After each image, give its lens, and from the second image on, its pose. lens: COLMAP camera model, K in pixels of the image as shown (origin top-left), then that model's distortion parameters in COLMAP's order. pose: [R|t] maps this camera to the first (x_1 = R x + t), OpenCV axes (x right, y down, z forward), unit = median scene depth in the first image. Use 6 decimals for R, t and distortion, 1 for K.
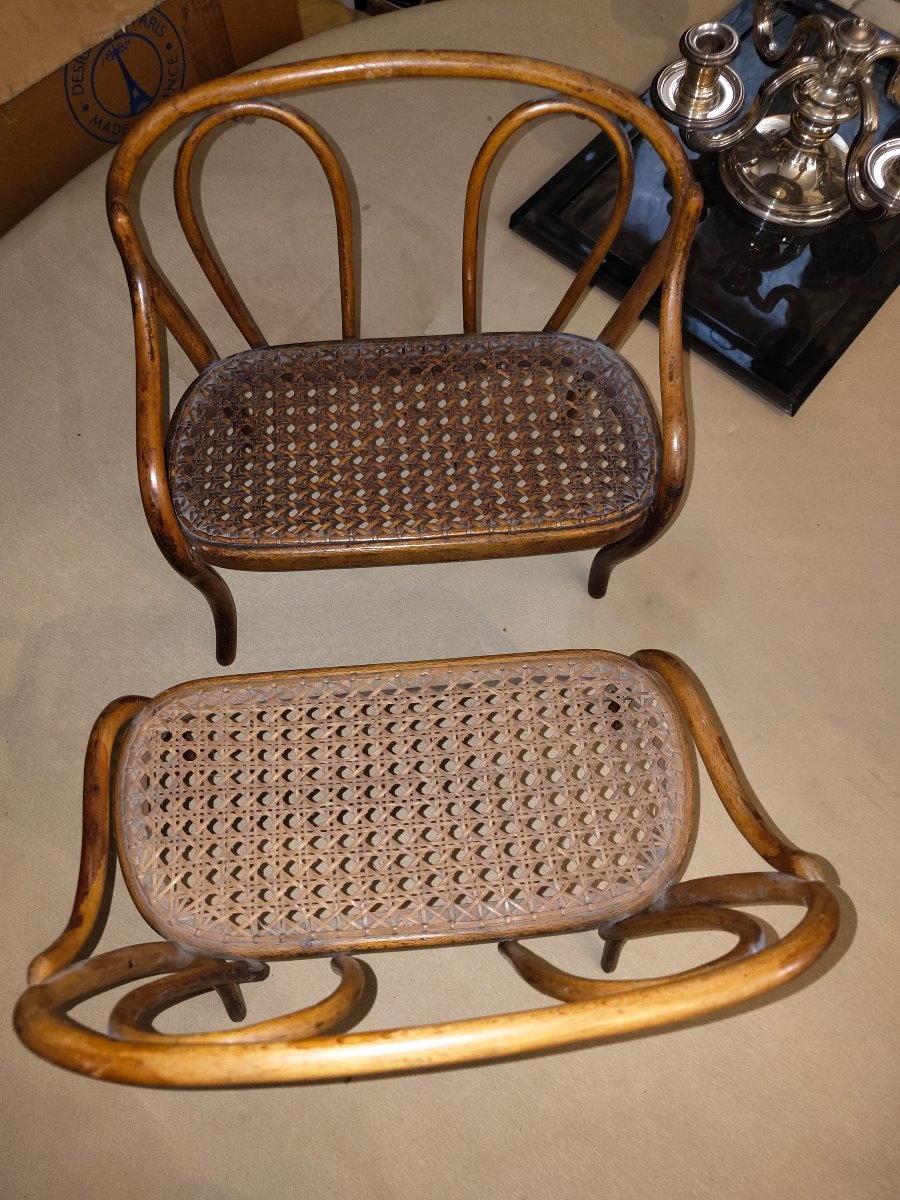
lens RADIAL K [[845.6, 0, 441.3], [0, 845.6, 602.0], [0, 0, 1]] dist [-0.002013, 0.001949]
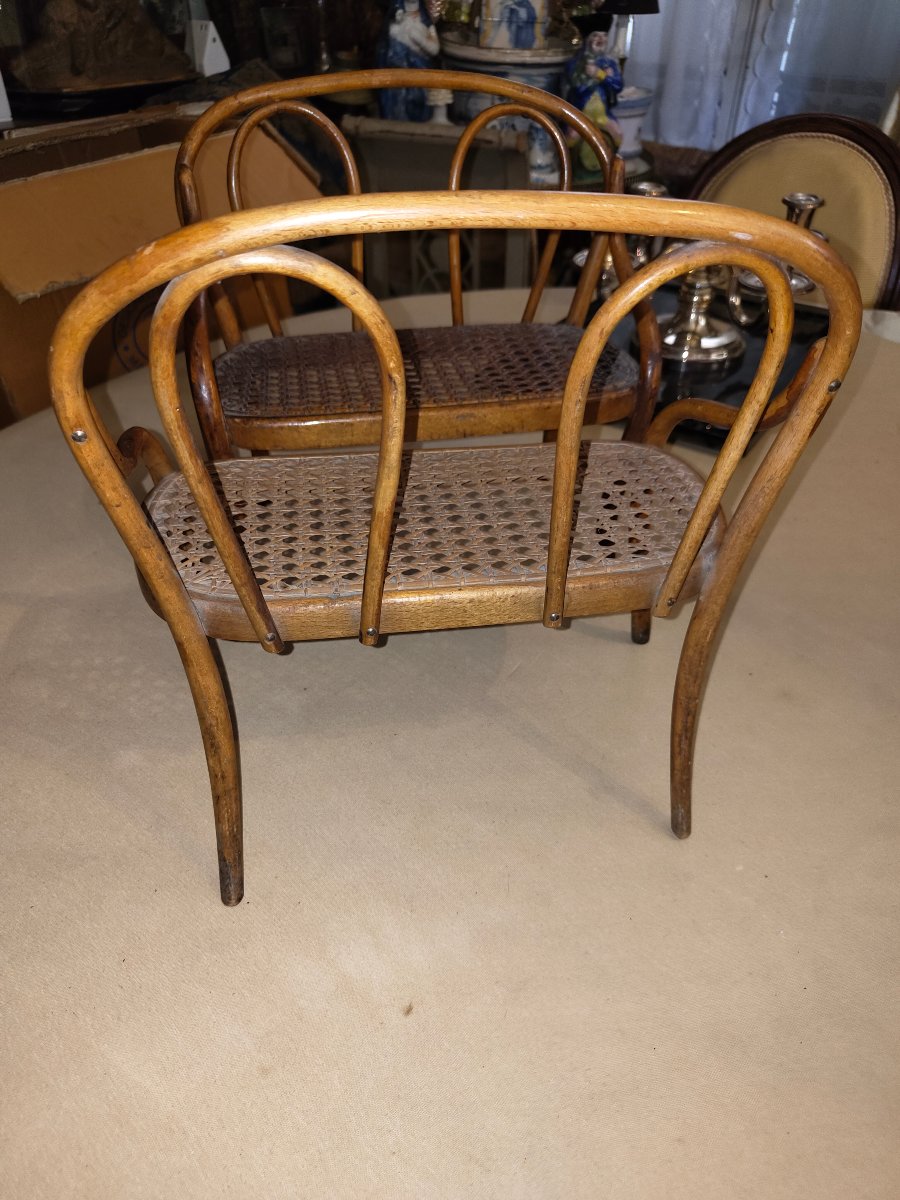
lens RADIAL K [[845.6, 0, 441.3], [0, 845.6, 602.0], [0, 0, 1]] dist [-0.002013, 0.001949]
pose [[0.994822, -0.077466, 0.065793, -0.104236], [0.100524, 0.845445, -0.524517, 0.670392], [-0.014992, 0.528415, 0.848854, 0.197880]]
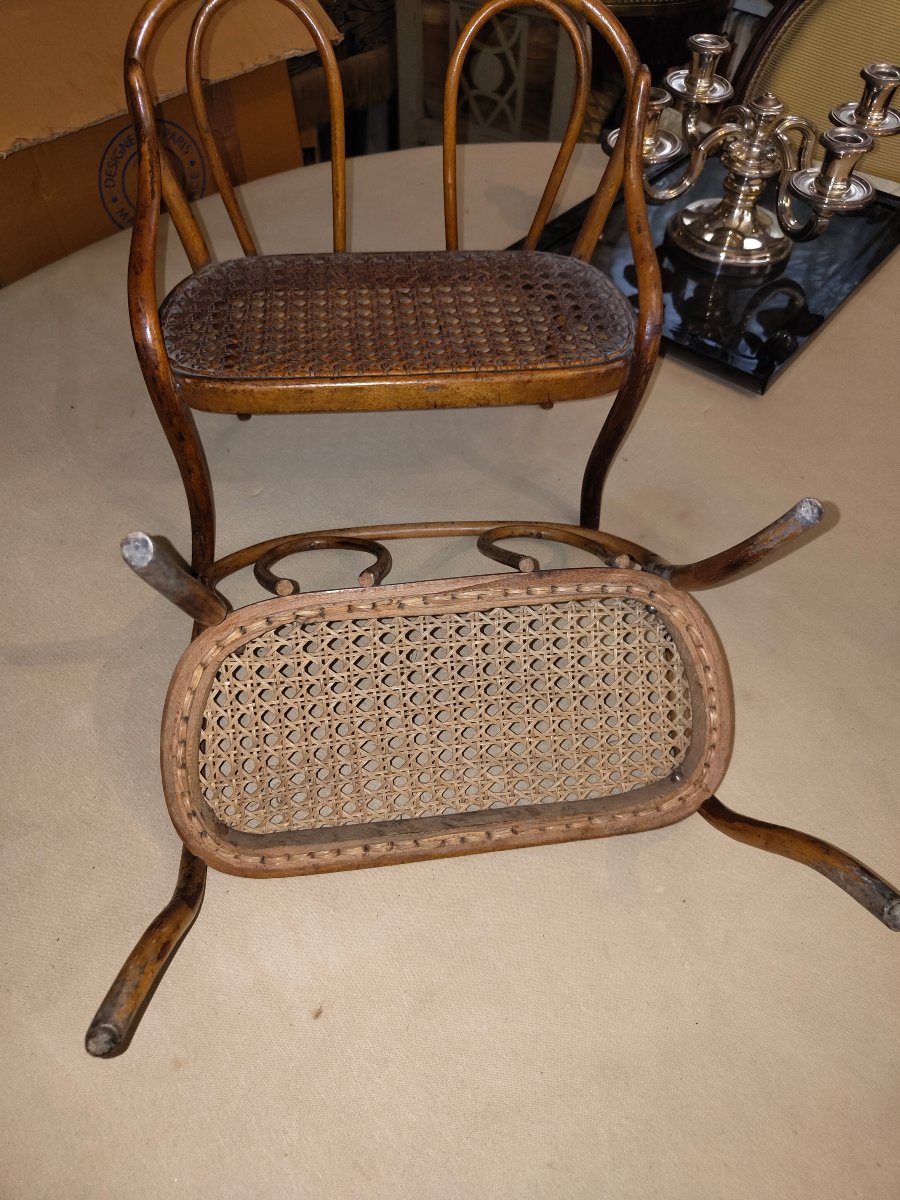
lens RADIAL K [[845.1, 0, 453.6], [0, 845.1, 587.9], [0, 0, 1]] dist [-0.001255, 0.006089]
pose [[0.999550, -0.014396, 0.026325, 0.001634], [0.022440, 0.941097, -0.337392, 0.472629], [-0.019918, 0.337831, 0.940996, 0.136707]]
